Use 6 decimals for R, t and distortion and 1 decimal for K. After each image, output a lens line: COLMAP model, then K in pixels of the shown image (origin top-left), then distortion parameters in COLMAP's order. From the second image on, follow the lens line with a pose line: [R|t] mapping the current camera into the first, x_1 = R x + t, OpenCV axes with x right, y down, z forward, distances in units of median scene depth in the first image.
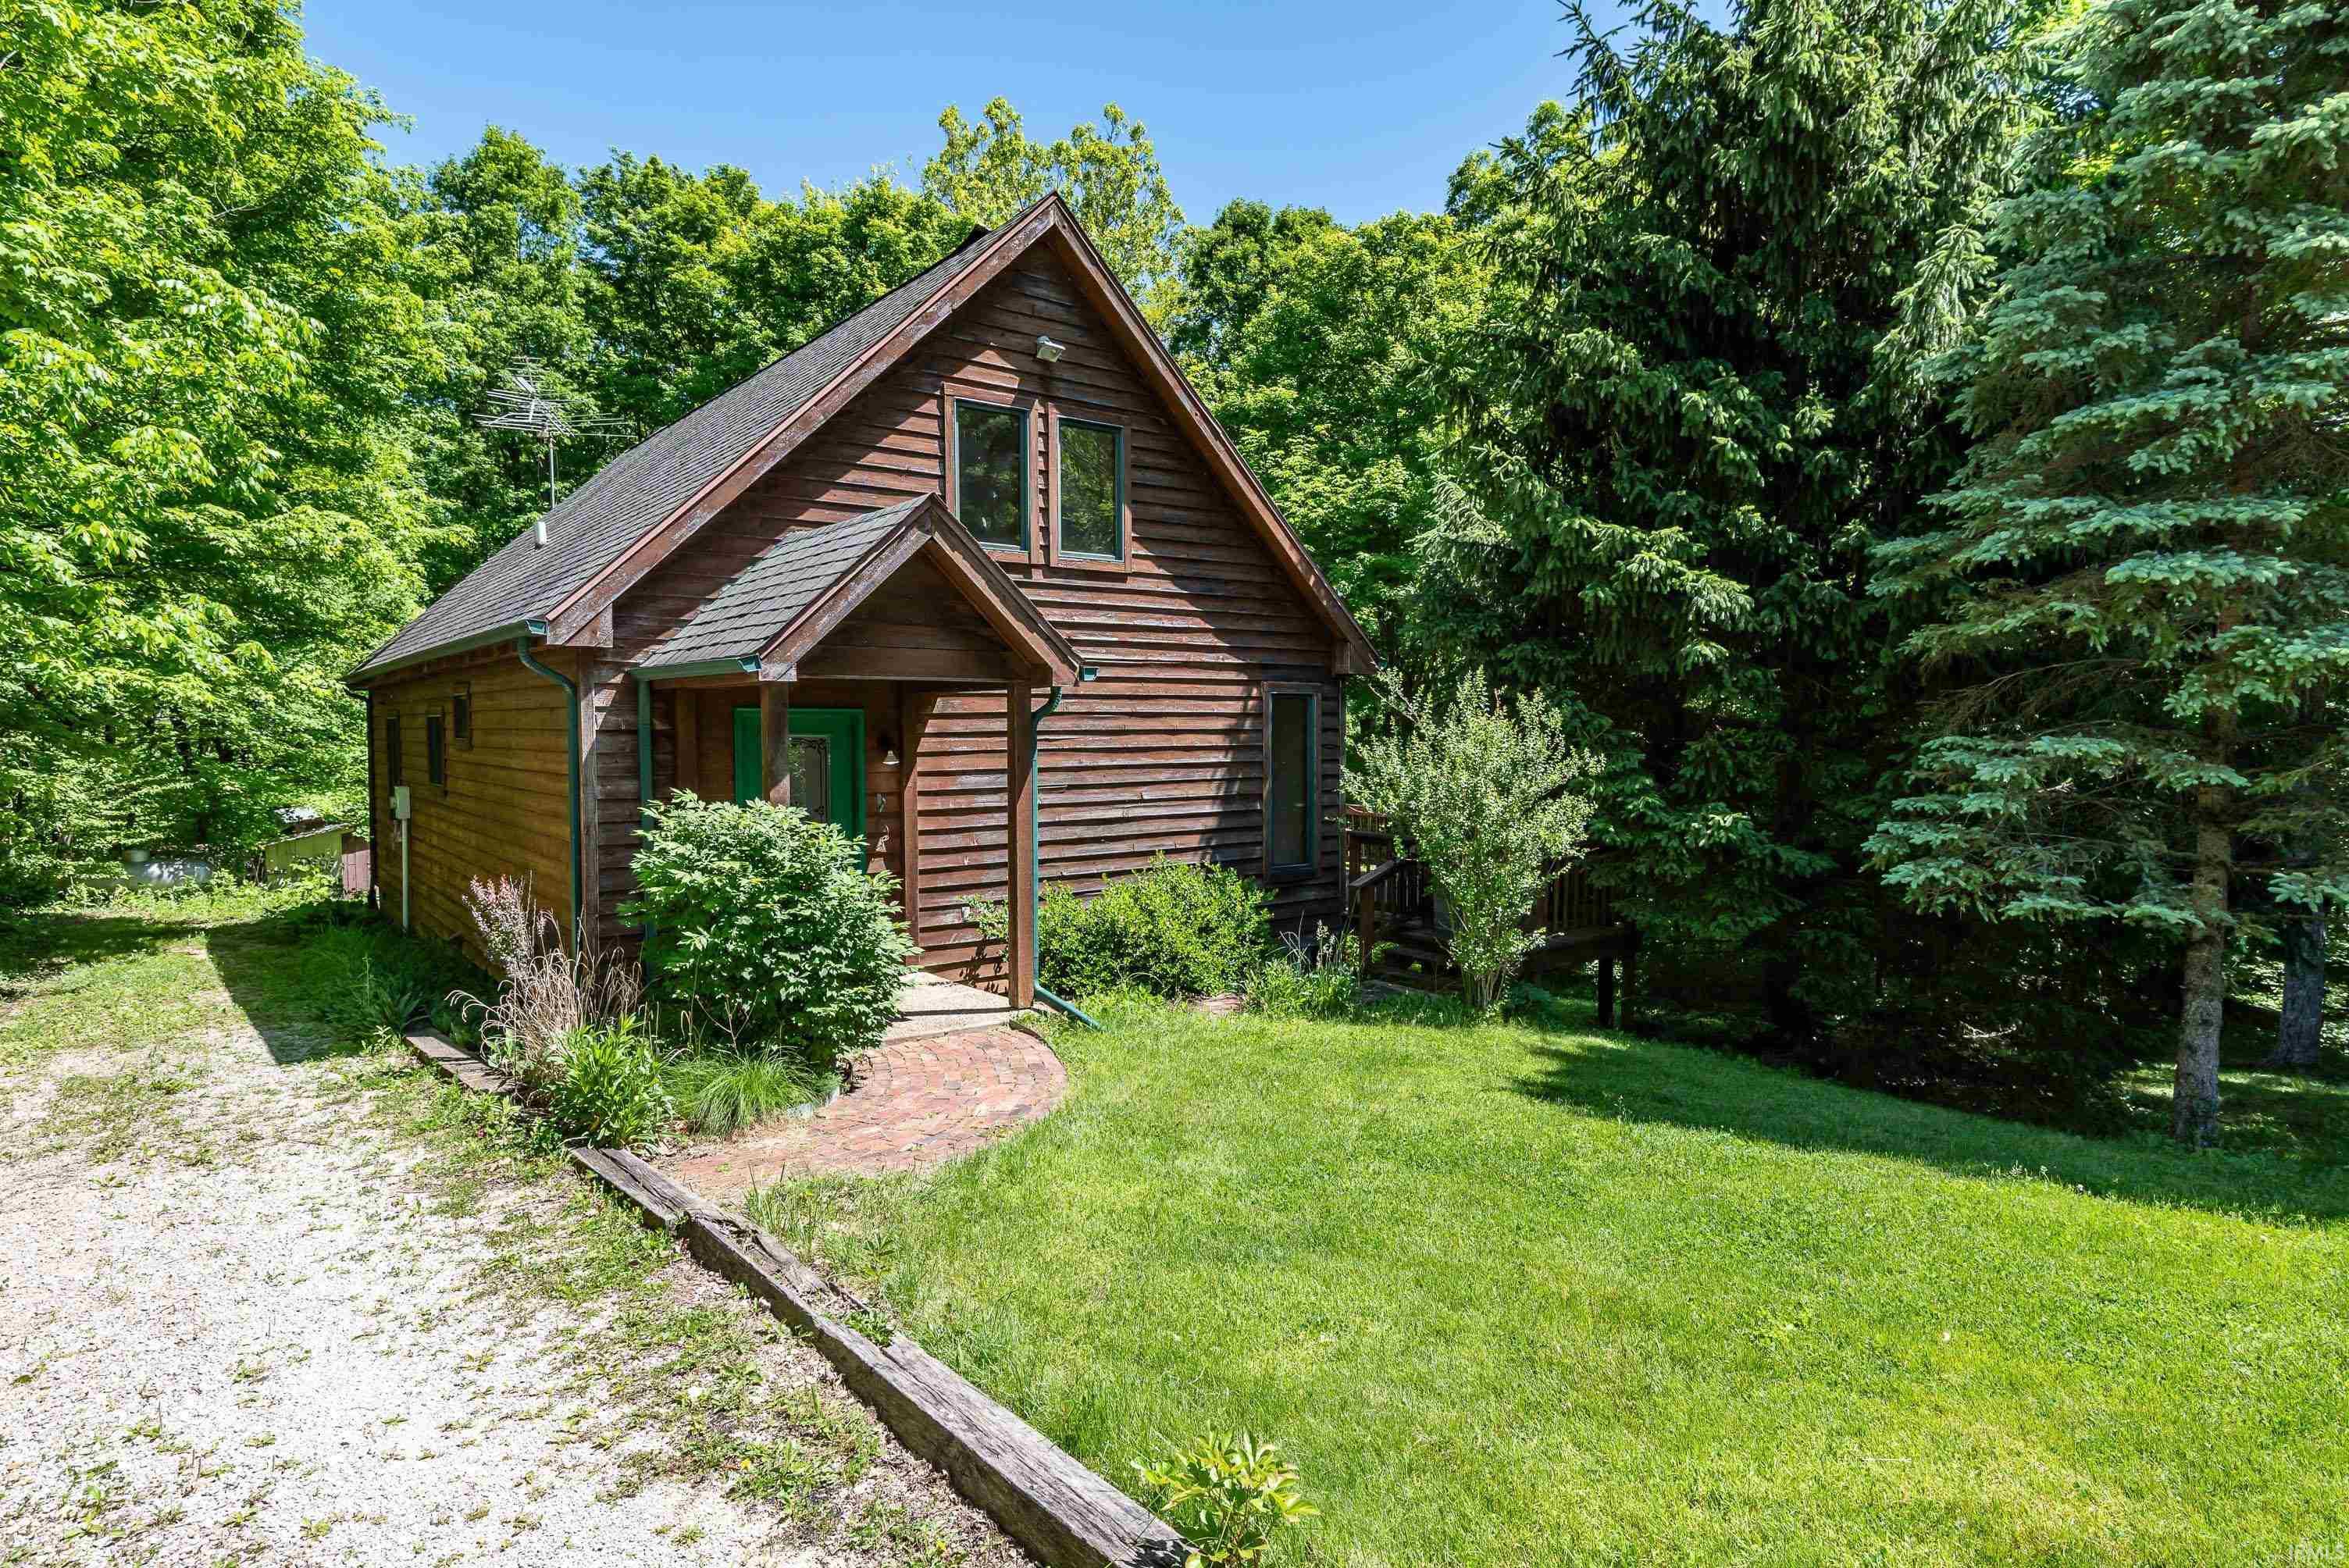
lens RADIAL K [[1324.5, 0, 1174.5], [0, 1324.5, 784.0], [0, 0, 1]] dist [0.060274, 0.000529]
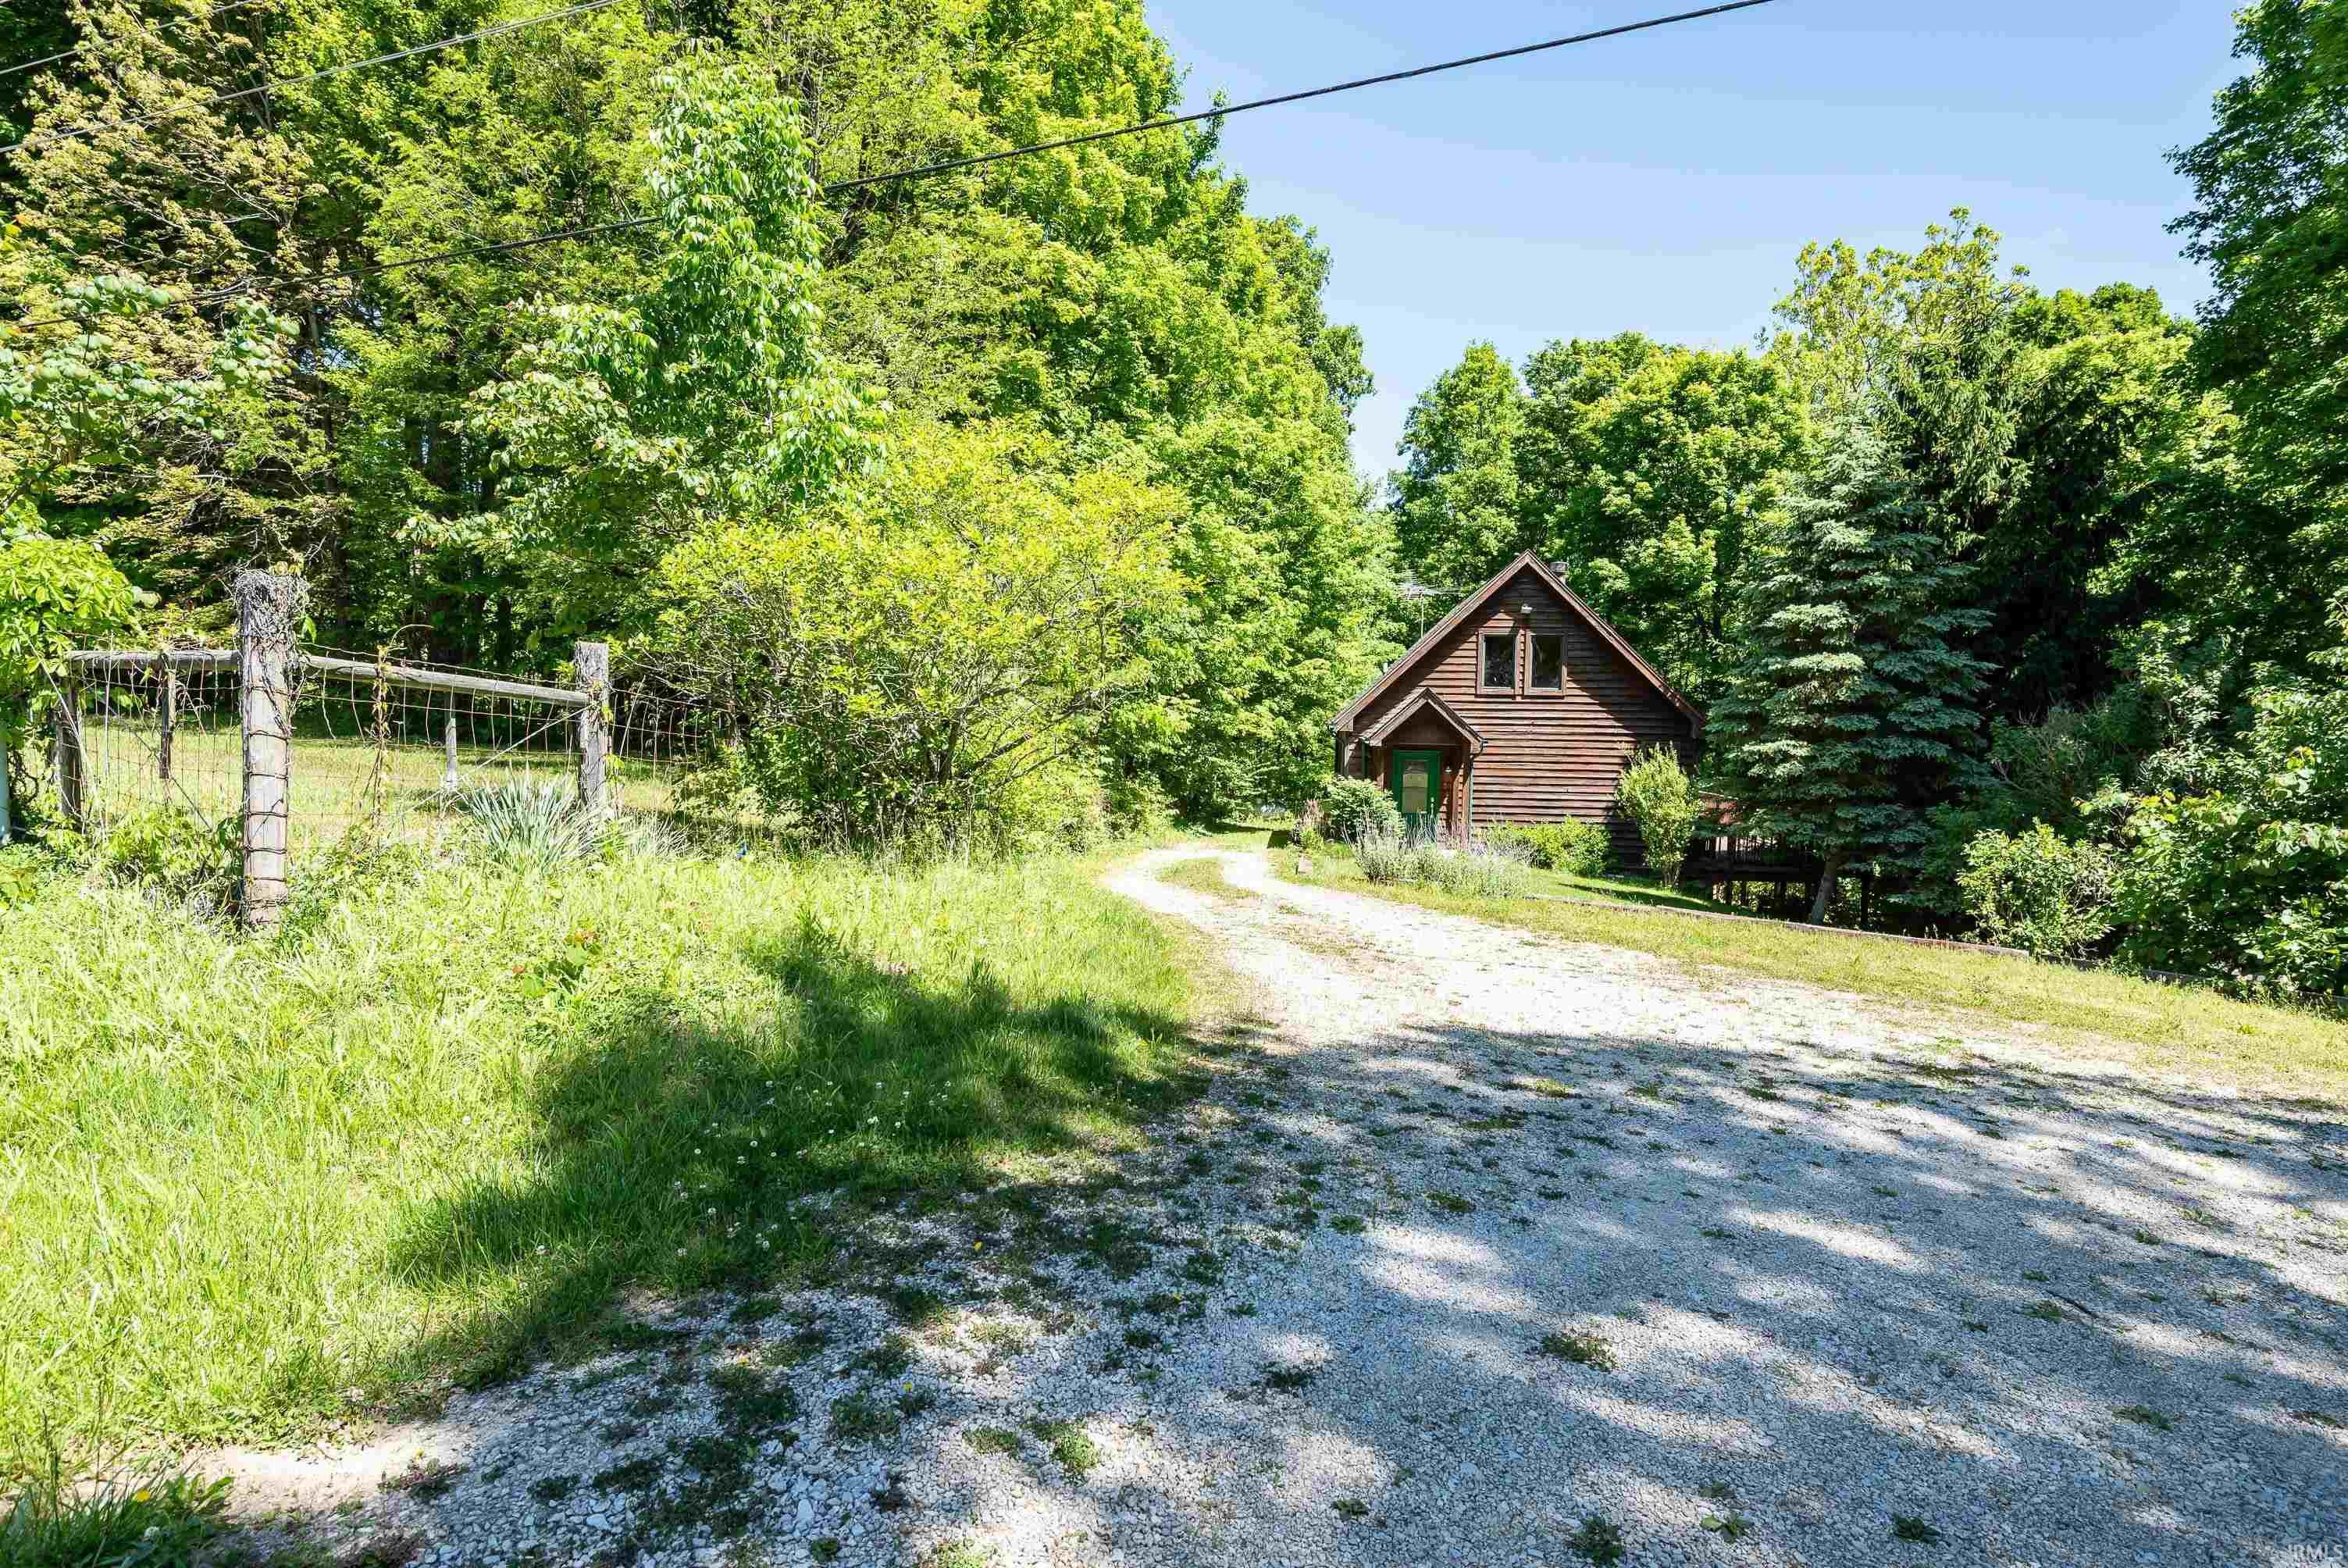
lens RADIAL K [[1324.0, 0, 1174.0], [0, 1324.0, 784.0], [0, 0, 1]] dist [0.060274, 0.000529]
pose [[0.741590, 0.044634, -0.669367, 1.047868], [-0.047733, 0.998766, 0.013716, 0.000367], [0.669153, 0.021779, 0.742806, -1.231527]]
